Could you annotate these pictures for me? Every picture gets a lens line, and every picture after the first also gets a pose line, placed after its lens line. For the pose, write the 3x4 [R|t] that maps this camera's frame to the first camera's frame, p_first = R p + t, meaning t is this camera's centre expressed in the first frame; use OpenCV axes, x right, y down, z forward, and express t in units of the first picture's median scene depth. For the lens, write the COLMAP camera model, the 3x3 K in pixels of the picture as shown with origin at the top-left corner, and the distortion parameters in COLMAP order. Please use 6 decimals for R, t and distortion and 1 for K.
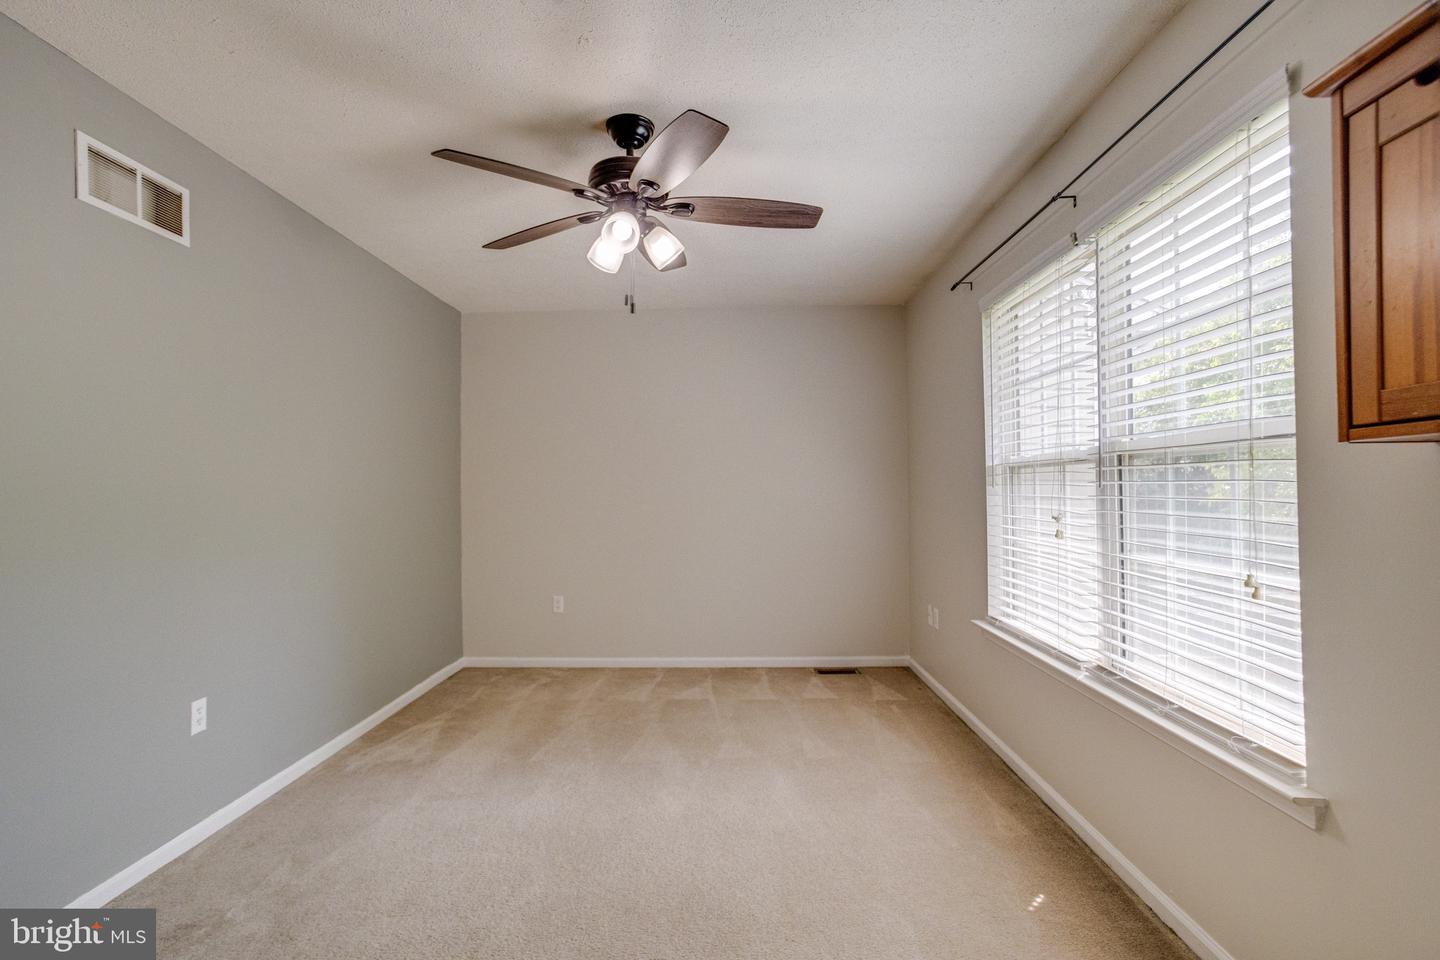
lens RADIAL K [[702.6, 0, 730.3], [0, 702.6, 475.7], [0, 0, 1]] dist [-0.043023, 0.029666]
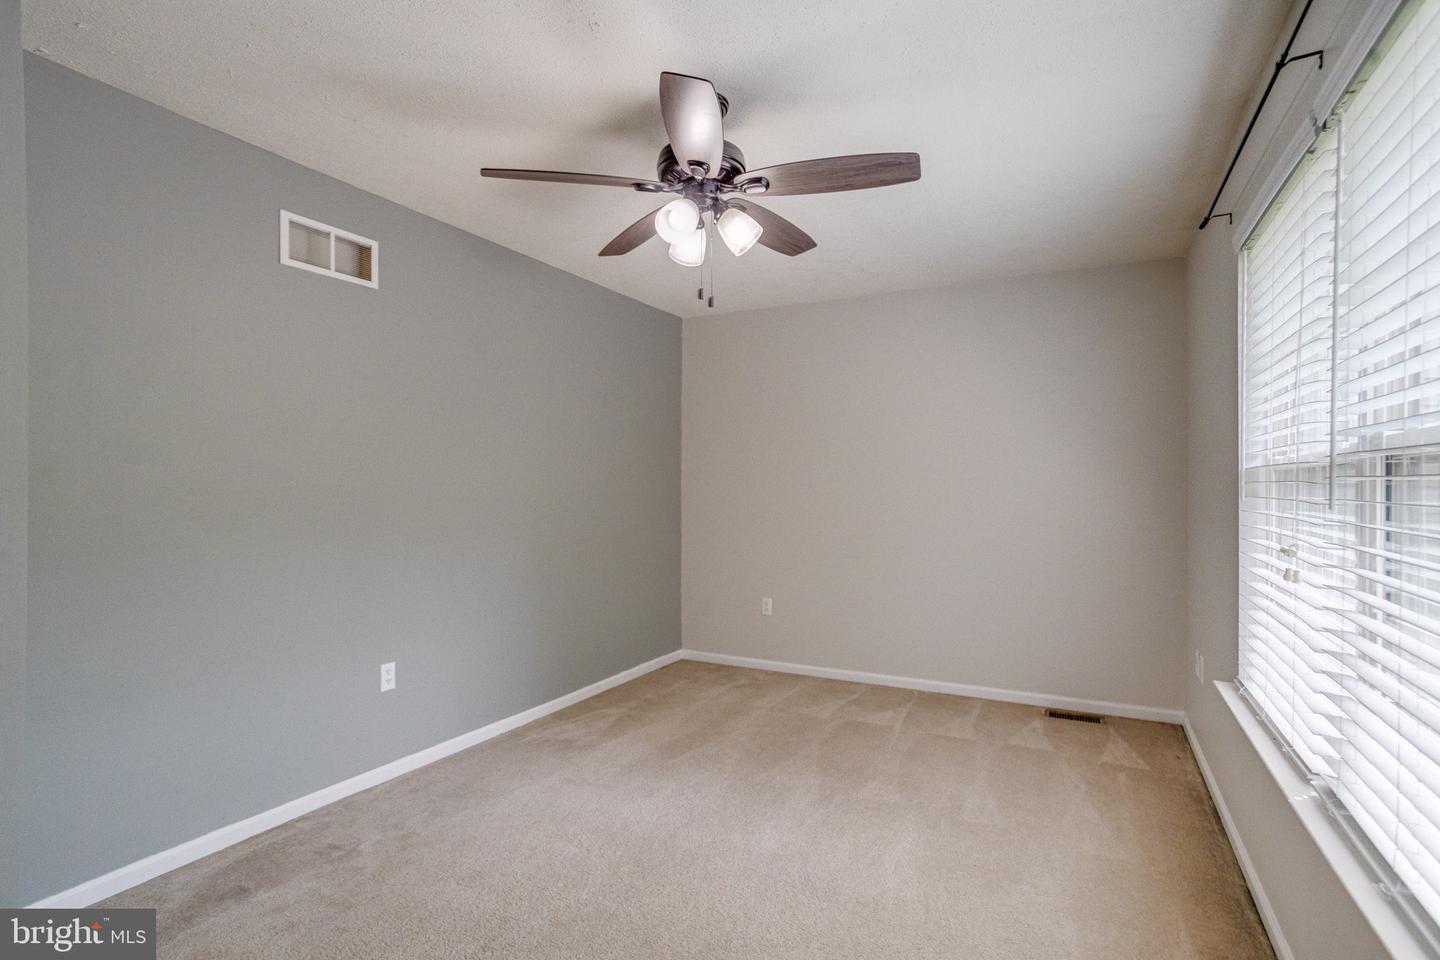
lens RADIAL K [[712.6, 0, 698.2], [0, 712.6, 488.5], [0, 0, 1]] dist [-0.056597, 0.052482]
pose [[0.892429, 0.013124, -0.450997, 0.171948], [-0.002873, 0.999722, 0.023406, -0.008636], [0.451179, -0.019593, 0.892218, 0.094576]]
